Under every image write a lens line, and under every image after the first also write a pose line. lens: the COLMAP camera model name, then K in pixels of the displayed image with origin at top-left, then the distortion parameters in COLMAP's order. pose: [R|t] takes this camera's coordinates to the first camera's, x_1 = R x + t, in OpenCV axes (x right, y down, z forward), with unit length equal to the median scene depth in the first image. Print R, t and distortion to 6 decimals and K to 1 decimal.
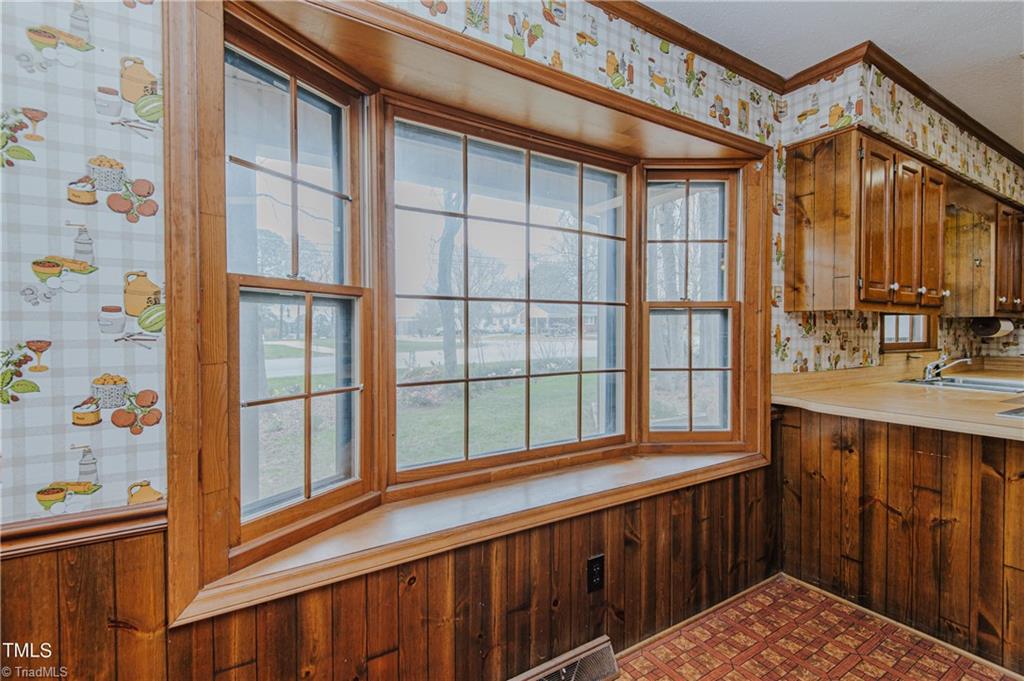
lens RADIAL K [[464.8, 0, 510.4], [0, 464.8, 336.9], [0, 0, 1]] dist [0.014527, -0.011446]
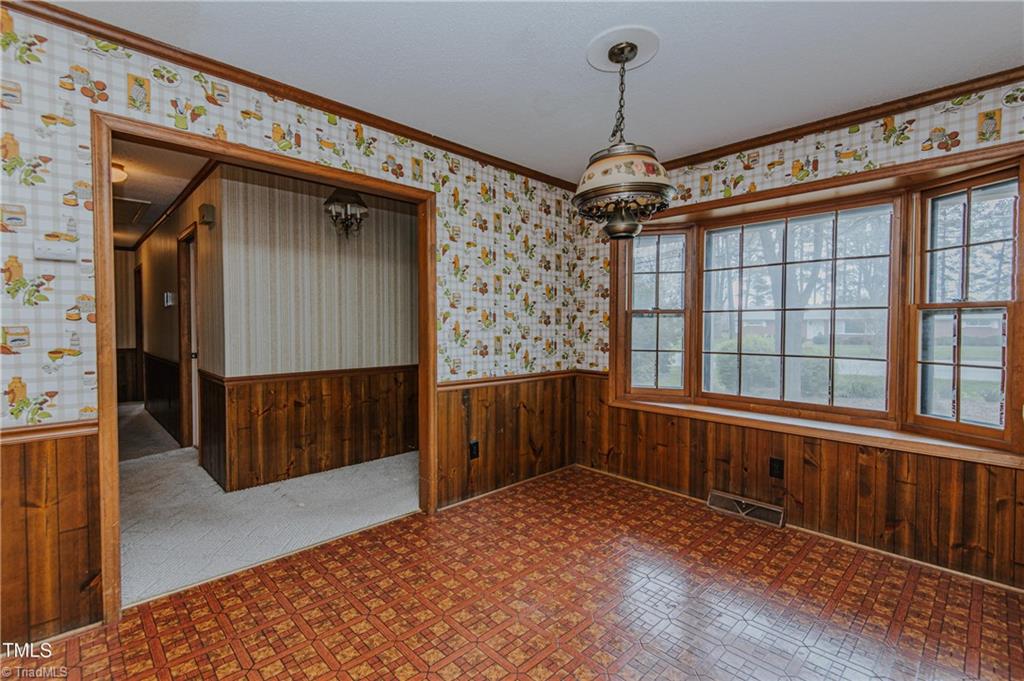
lens RADIAL K [[464.8, 0, 508.4], [0, 464.8, 338.5], [0, 0, 1]] dist [0.014527, -0.011446]
pose [[0.198846, 0.029531, -0.979586, 1.318449], [-0.018259, 0.999484, 0.026424, -0.002021], [0.979861, 0.012632, 0.199283, -0.262556]]
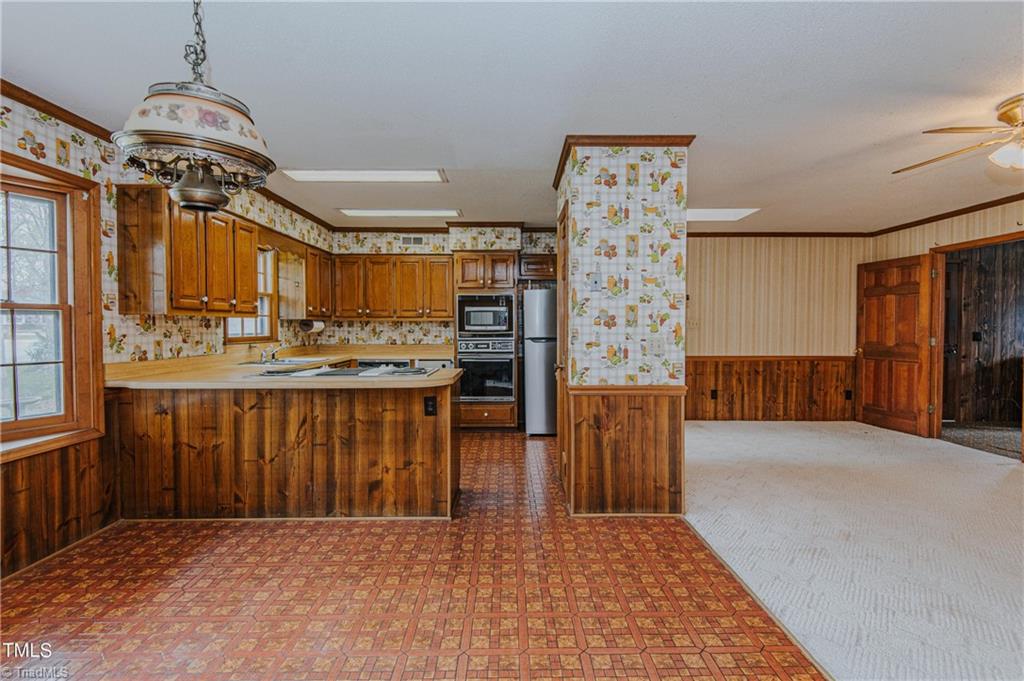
lens RADIAL K [[464.8, 0, 508.6], [0, 464.8, 337.3], [0, 0, 1]] dist [0.014527, -0.011446]
pose [[0.522195, -0.020112, 0.852589, 0.061327], [0.012237, 0.999796, 0.016089, 0.001435], [-0.852738, 0.002032, 0.522334, -0.619241]]
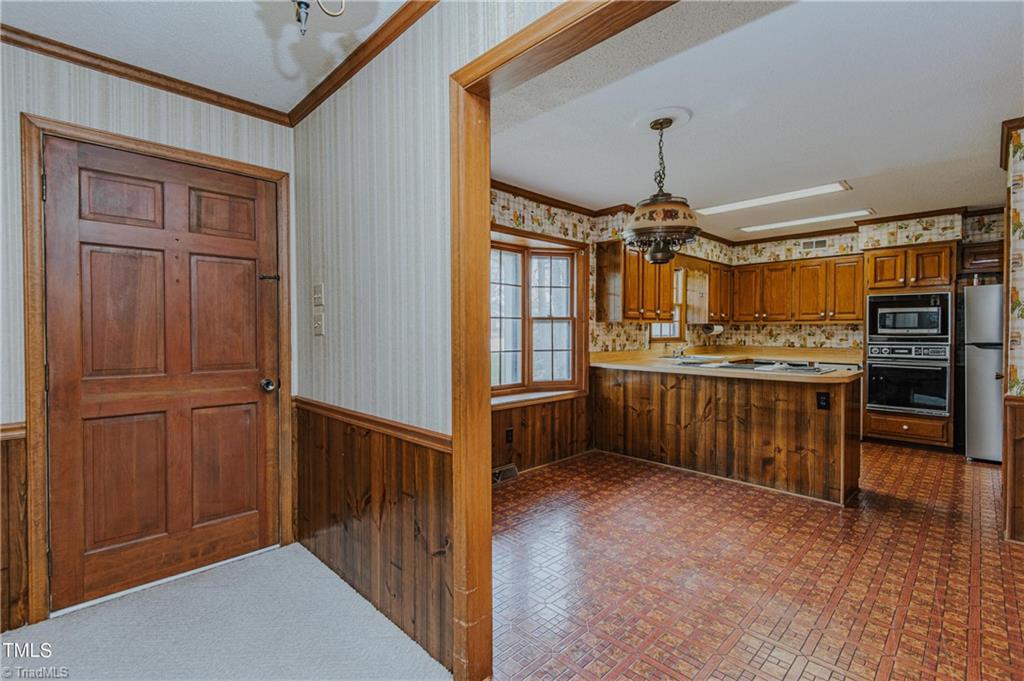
lens RADIAL K [[464.8, 0, 510.3], [0, 464.8, 337.0], [0, 0, 1]] dist [0.014527, -0.011446]
pose [[0.974426, -0.003546, 0.224680, -0.262902], [0.003154, 0.999993, 0.002106, 0.007171], [-0.224686, -0.001344, 0.974430, -0.994134]]
